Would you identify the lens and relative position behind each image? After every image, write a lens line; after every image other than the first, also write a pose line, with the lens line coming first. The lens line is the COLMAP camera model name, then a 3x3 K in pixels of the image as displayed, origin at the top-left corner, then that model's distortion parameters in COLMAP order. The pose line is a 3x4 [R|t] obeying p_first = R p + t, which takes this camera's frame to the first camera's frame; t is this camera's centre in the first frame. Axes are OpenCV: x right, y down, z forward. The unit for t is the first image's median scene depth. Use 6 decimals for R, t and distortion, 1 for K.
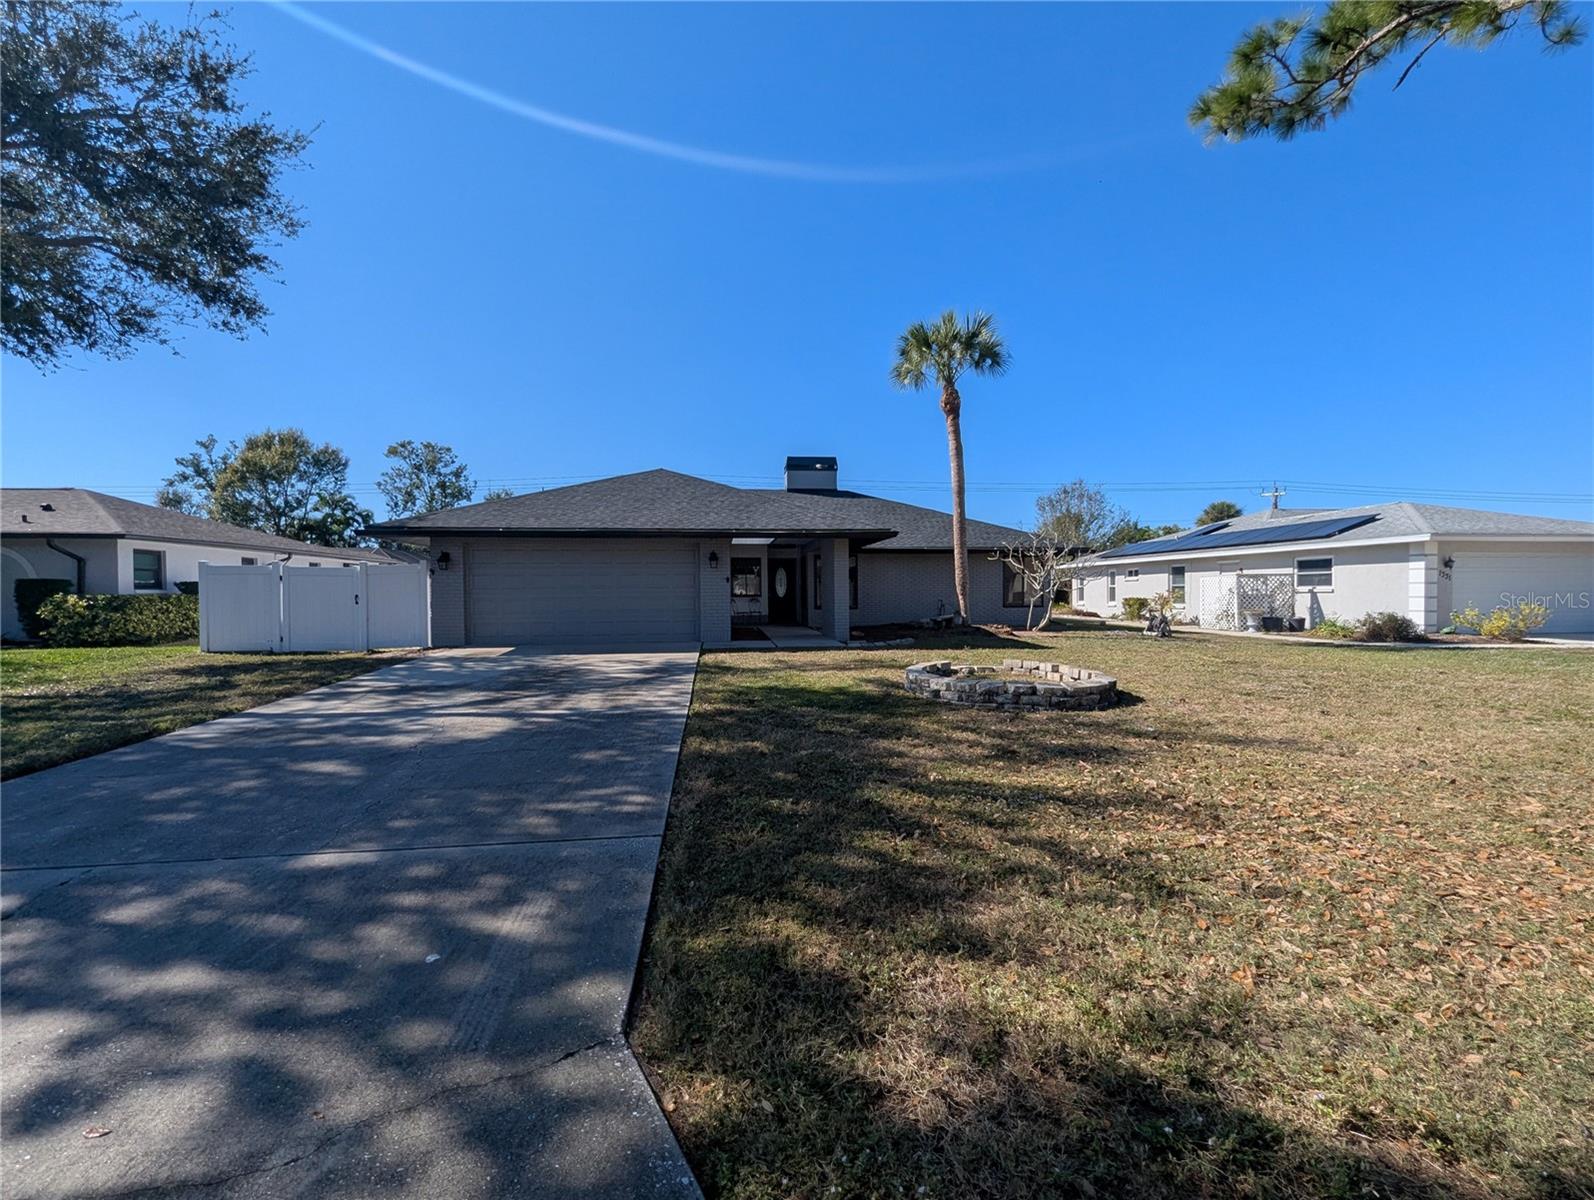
lens RADIAL K [[667.3, 0, 797.9], [0, 667.3, 604.9], [0, 0, 1]] dist [0.000399, -0.000264]
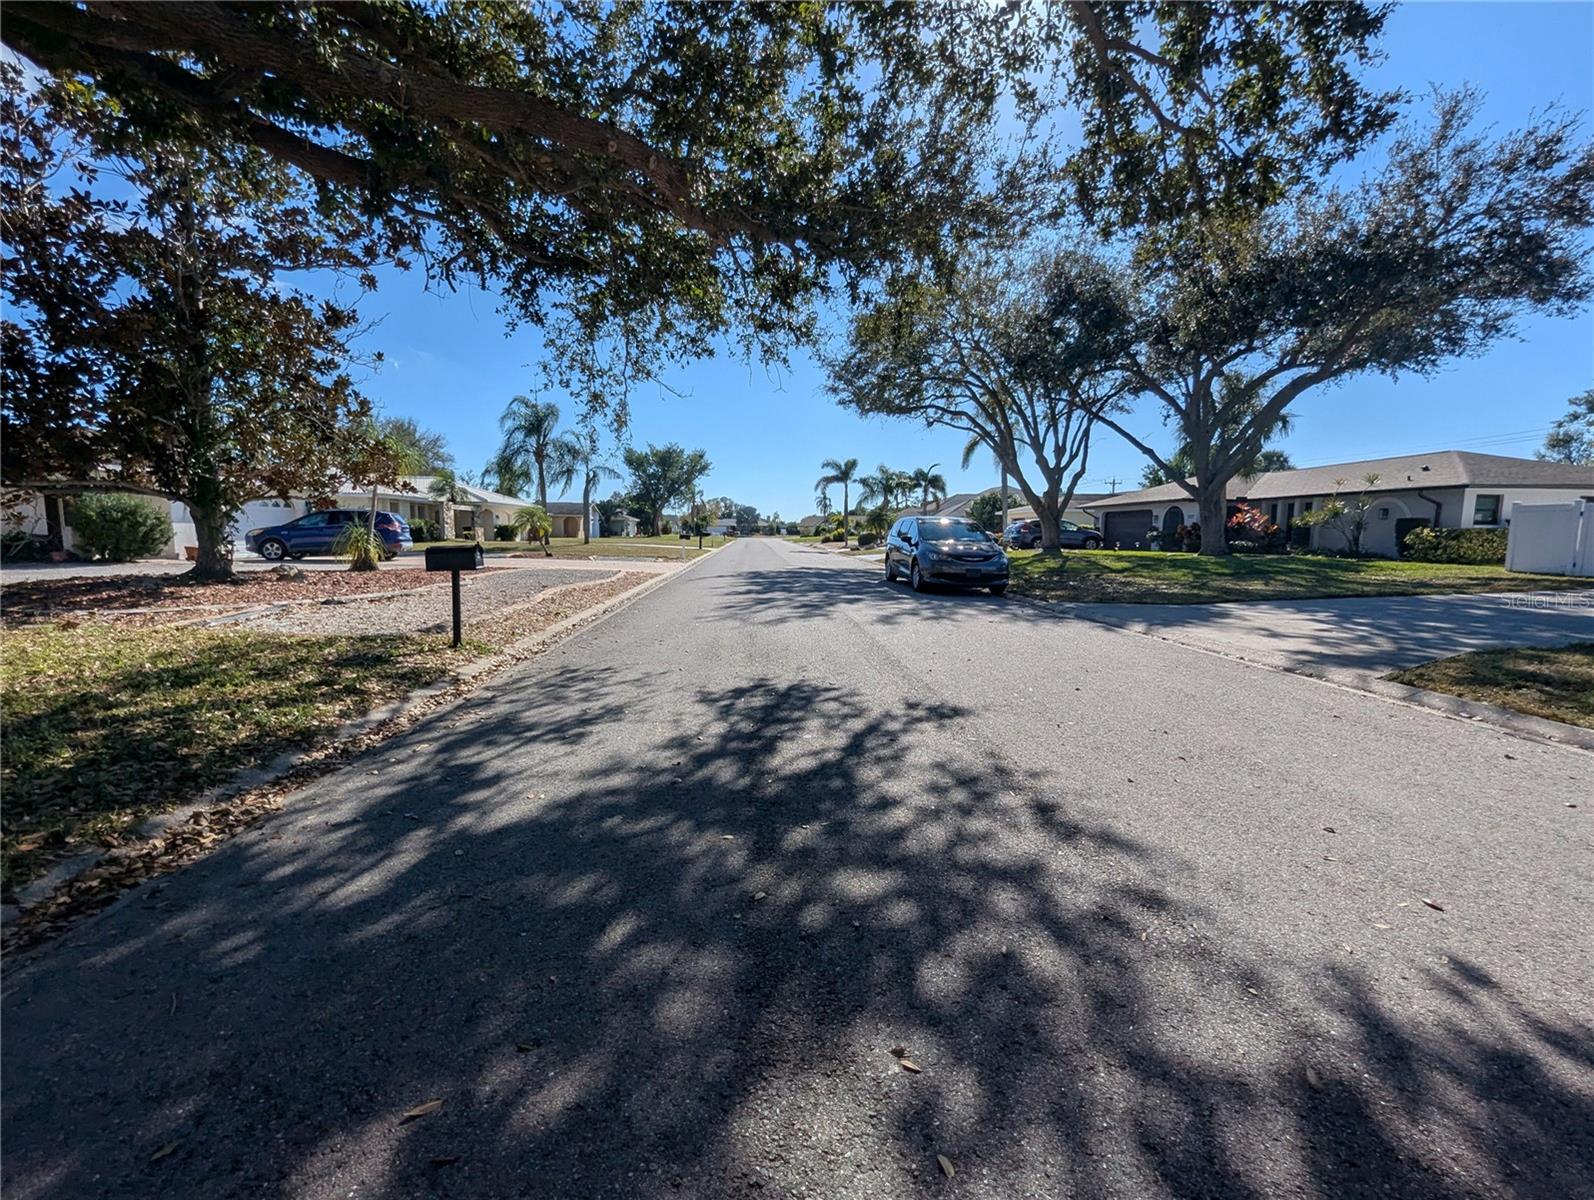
lens RADIAL K [[667.3, 0, 797.9], [0, 667.3, 604.9], [0, 0, 1]] dist [0.000399, -0.000264]
pose [[-0.054091, 0.110810, -0.992369, 0.477033], [-0.023305, 0.993413, 0.112197, 0.019653], [0.998264, 0.029196, -0.051152, -0.316389]]
